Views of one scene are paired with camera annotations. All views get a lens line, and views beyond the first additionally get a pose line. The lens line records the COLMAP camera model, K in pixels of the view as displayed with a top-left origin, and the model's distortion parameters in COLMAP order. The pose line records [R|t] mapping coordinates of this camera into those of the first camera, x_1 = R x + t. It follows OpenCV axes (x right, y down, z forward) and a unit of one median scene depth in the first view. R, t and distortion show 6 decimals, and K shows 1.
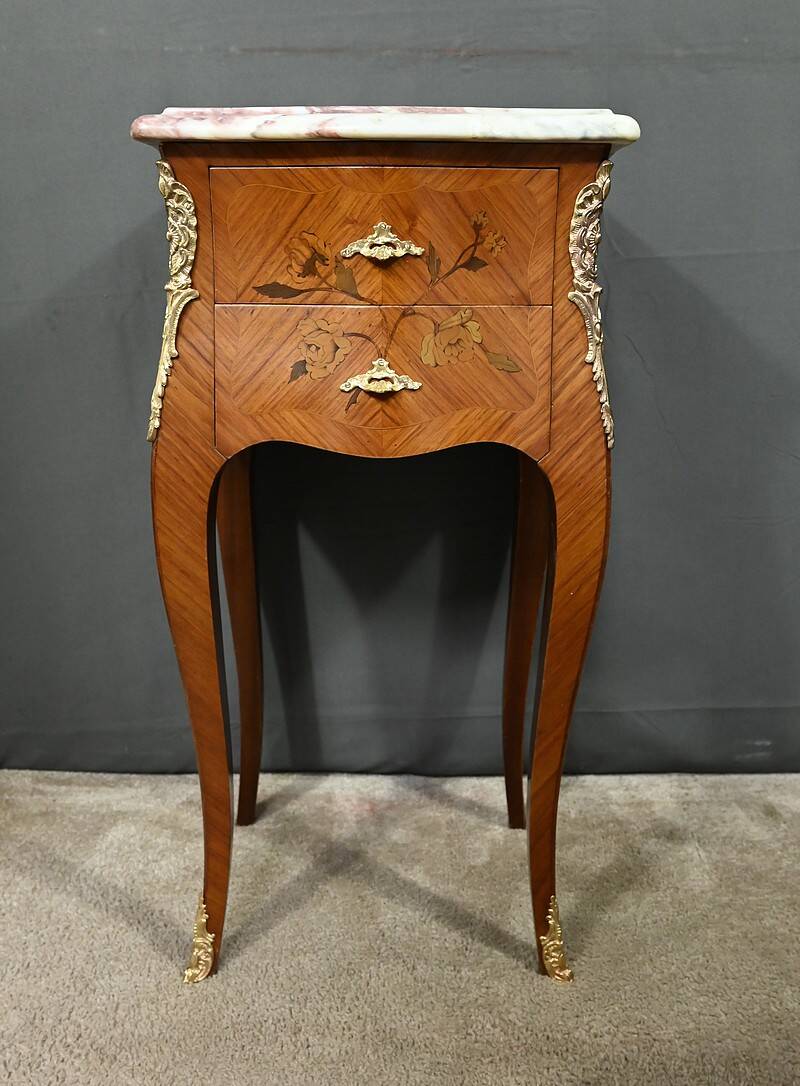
lens RADIAL K [[902.9, 0, 385.2], [0, 902.9, 500.6], [0, 0, 1]] dist [-0.001472, -0.003747]
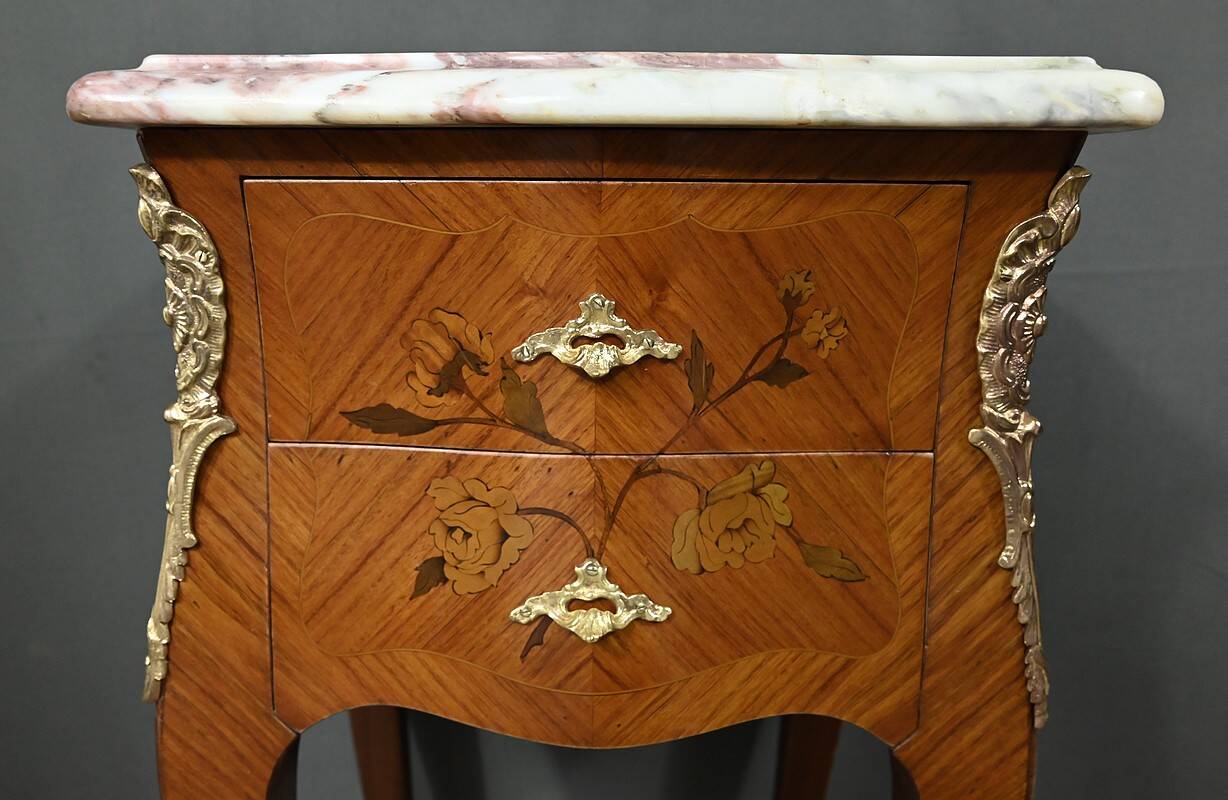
lens RADIAL K [[893.9, 0, 570.9], [0, 893.9, 461.9], [0, 0, 1]] dist [-0.004943, 0.005792]
pose [[0.999761, 0.007554, -0.020506, -0.006550], [-0.006682, 0.999086, 0.042224, -0.231842], [0.020806, -0.042077, 0.998898, 0.501994]]
